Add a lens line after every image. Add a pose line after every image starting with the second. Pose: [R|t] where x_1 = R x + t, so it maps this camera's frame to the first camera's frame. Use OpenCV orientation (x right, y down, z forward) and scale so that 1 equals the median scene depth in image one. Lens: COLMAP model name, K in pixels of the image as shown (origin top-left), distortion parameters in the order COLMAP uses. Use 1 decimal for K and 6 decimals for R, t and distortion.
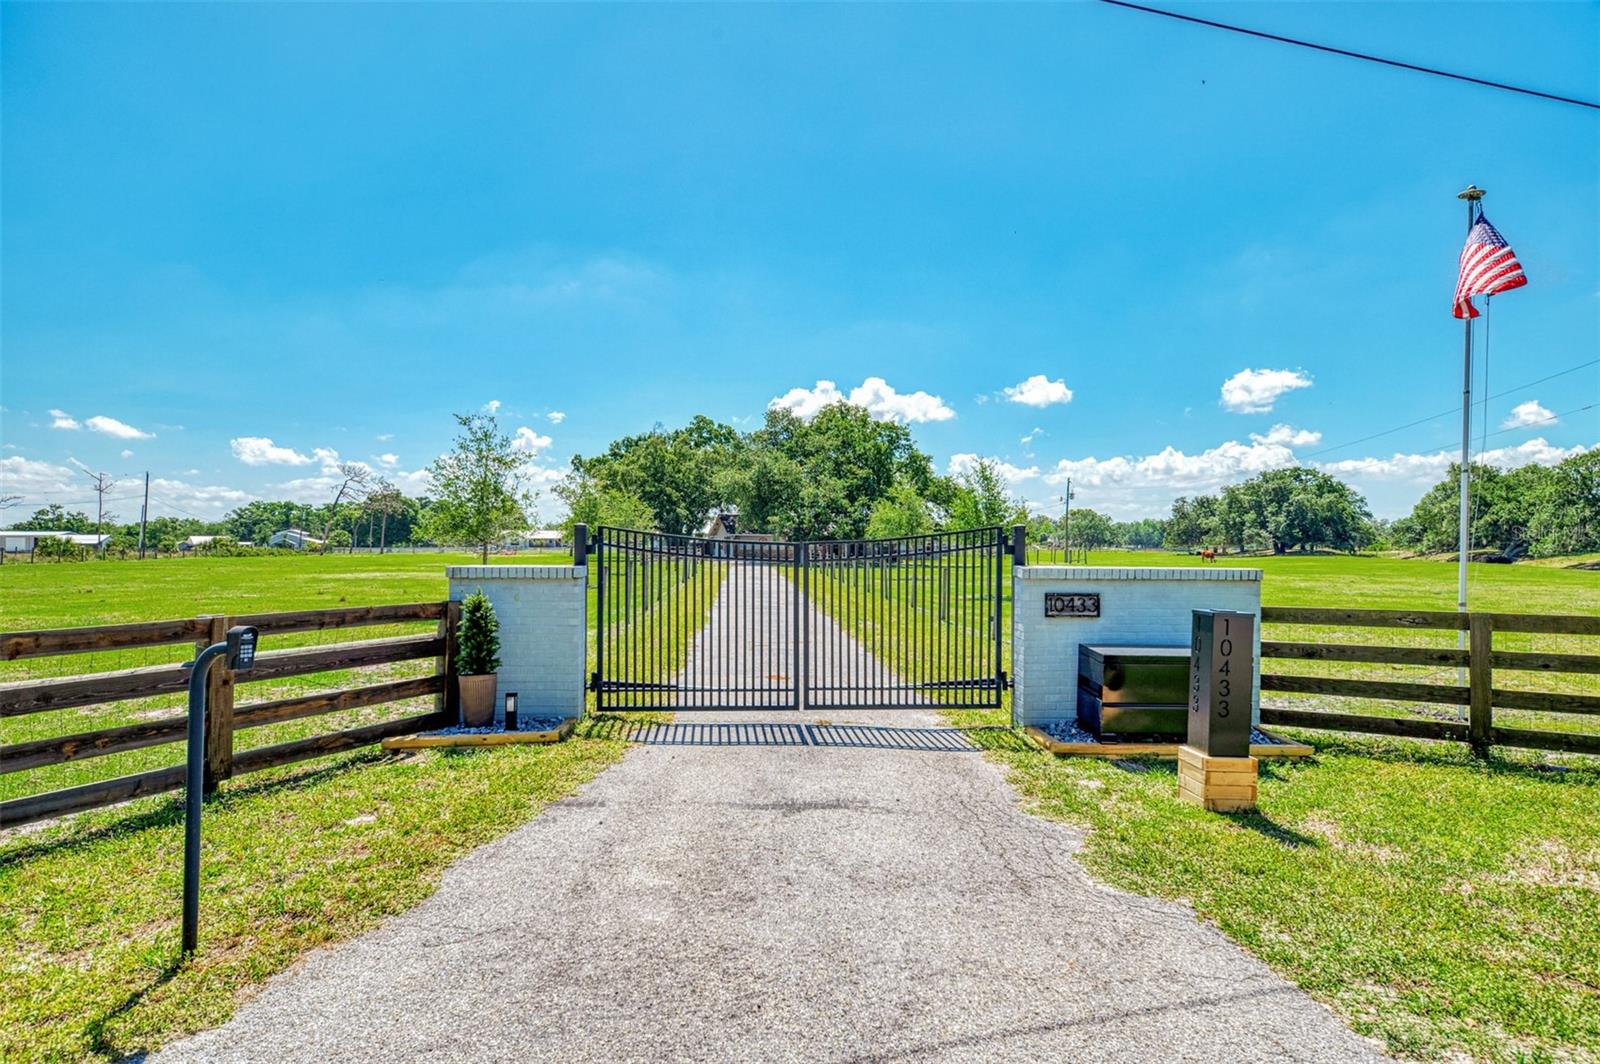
lens RADIAL K [[958.9, 0, 800.0], [0, 958.9, 532.0], [0, 0, 1]] dist [-0.000716, -0.000108]
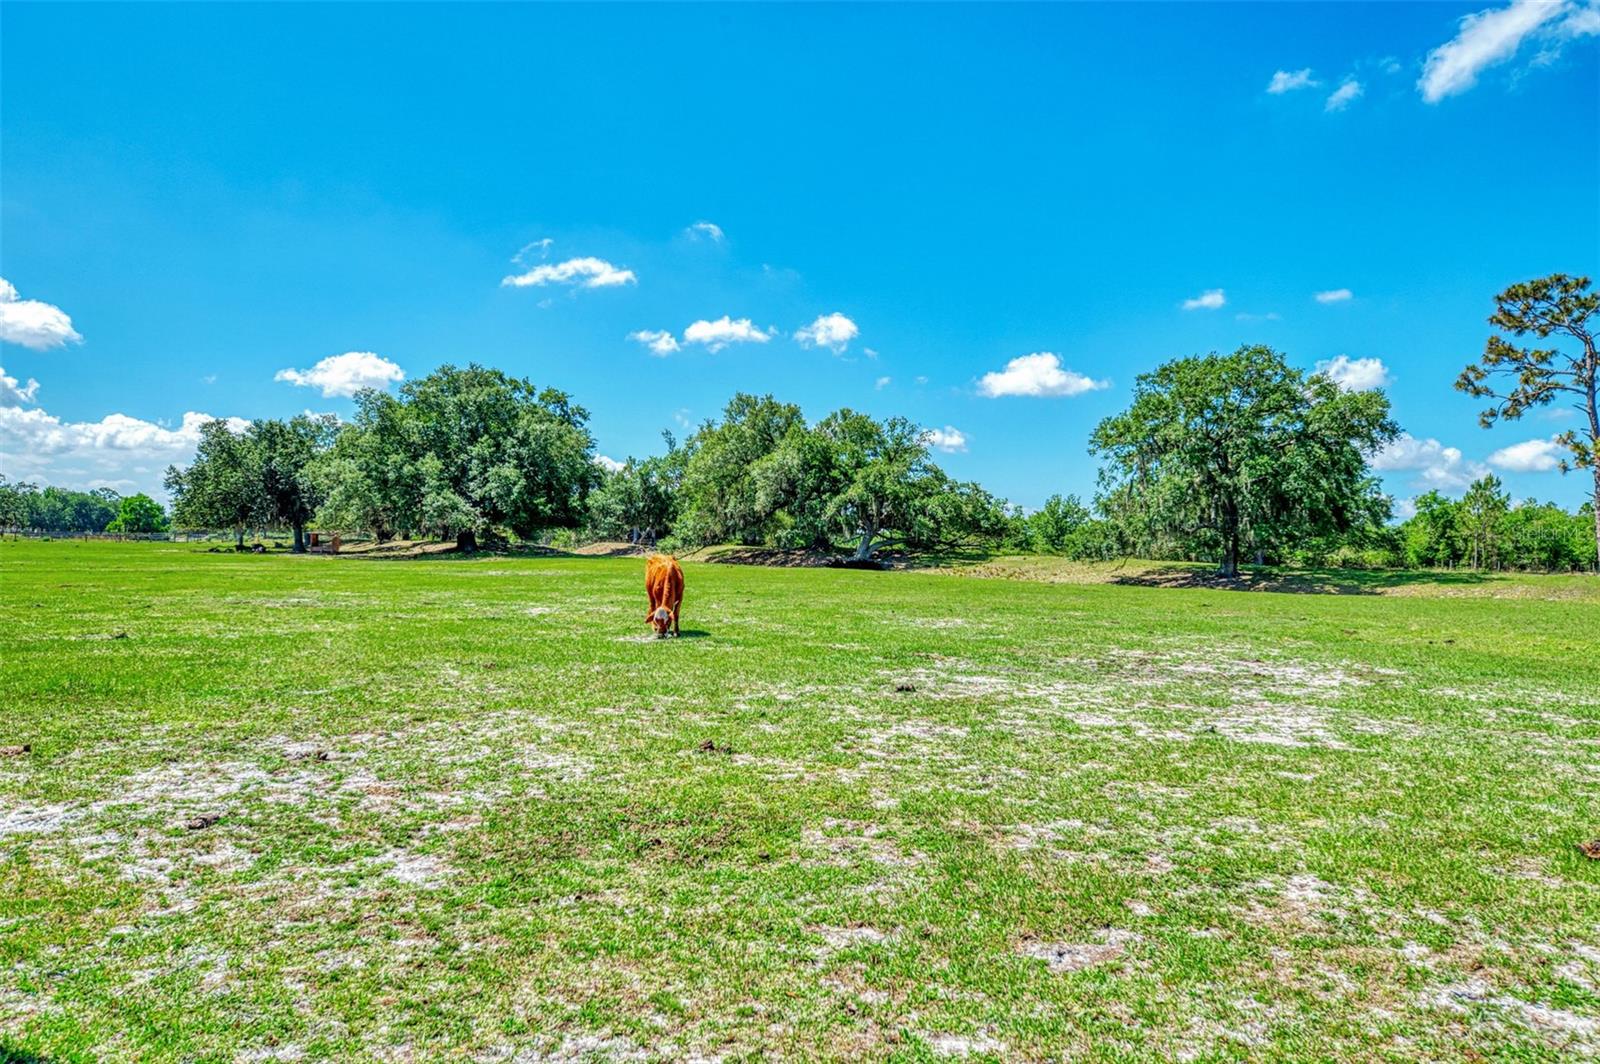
lens RADIAL K [[1044.0, 0, 800.0], [0, 1044.0, 532.0], [0, 0, 1]] dist [0.000879, 0.000254]
pose [[0.556134, 0.018243, 0.830892, 0.177974], [-0.030158, 0.999544, -0.001760, 0.010032], [-0.830545, -0.024079, 0.556431, 0.615947]]
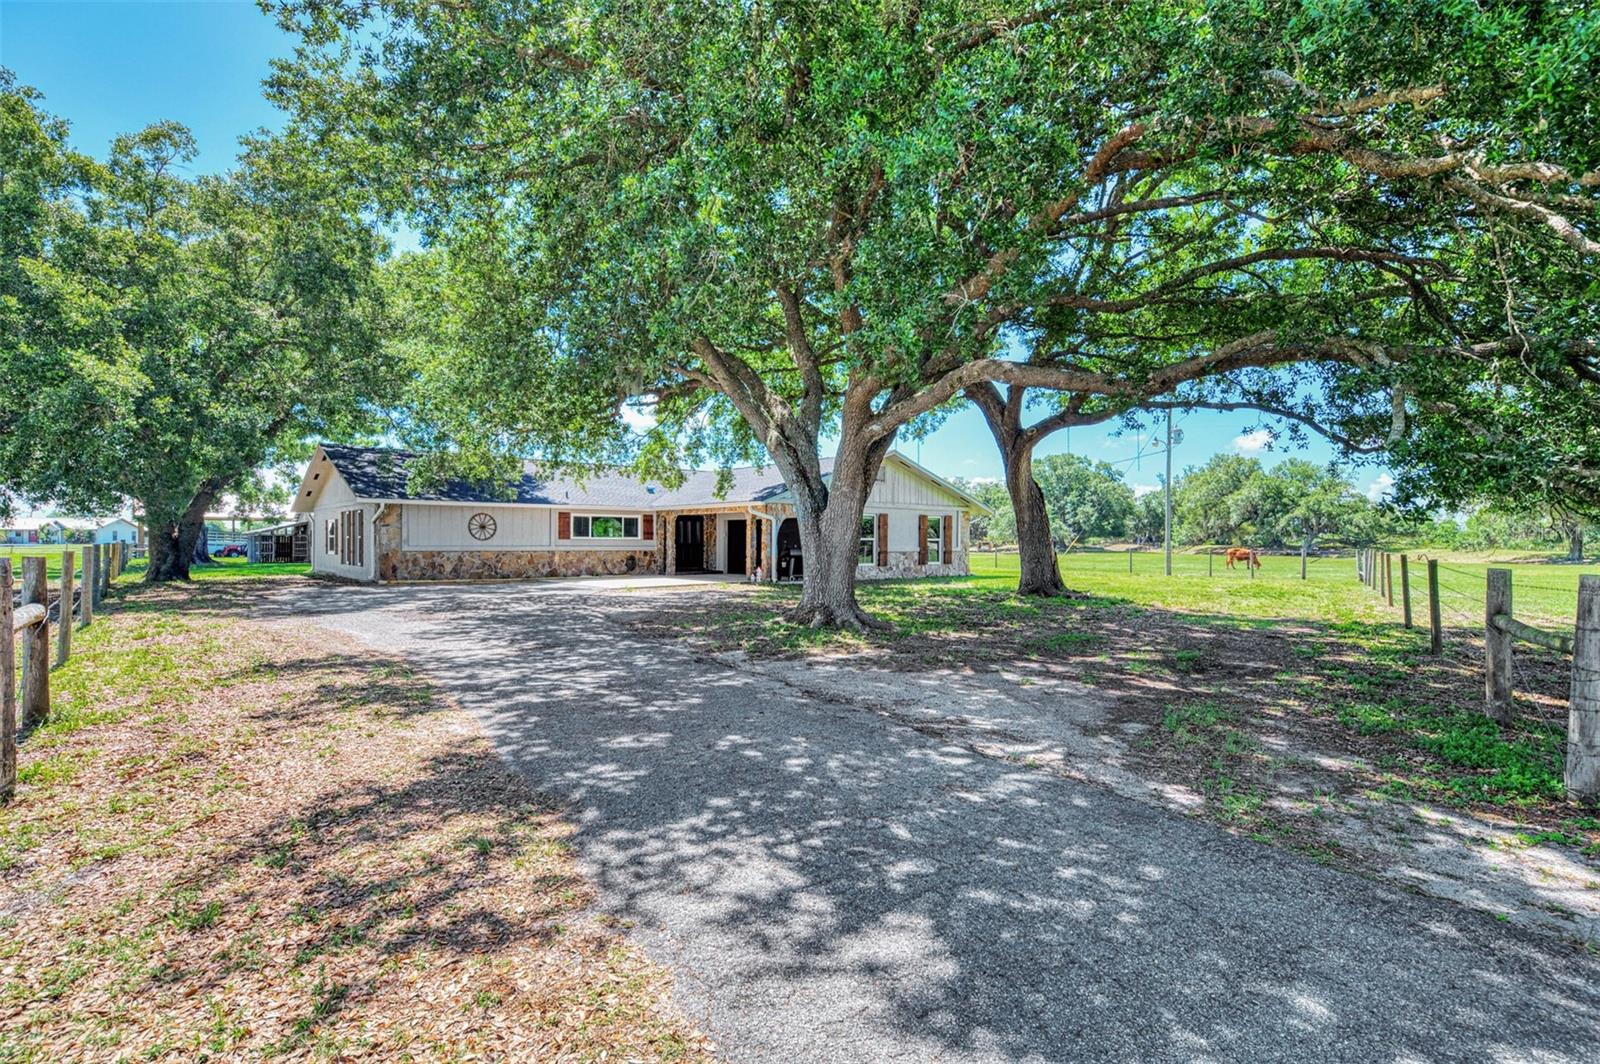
lens RADIAL K [[784.0, 0, 800.0], [0, 784.0, 532.0], [0, 0, 1]] dist [0.010555, -0.000138]
pose [[0.896882, 0.006130, 0.442228, -0.039726], [-0.007588, 0.999970, 0.001528, 0.006986], [-0.442205, -0.004726, 0.896901, 0.477811]]
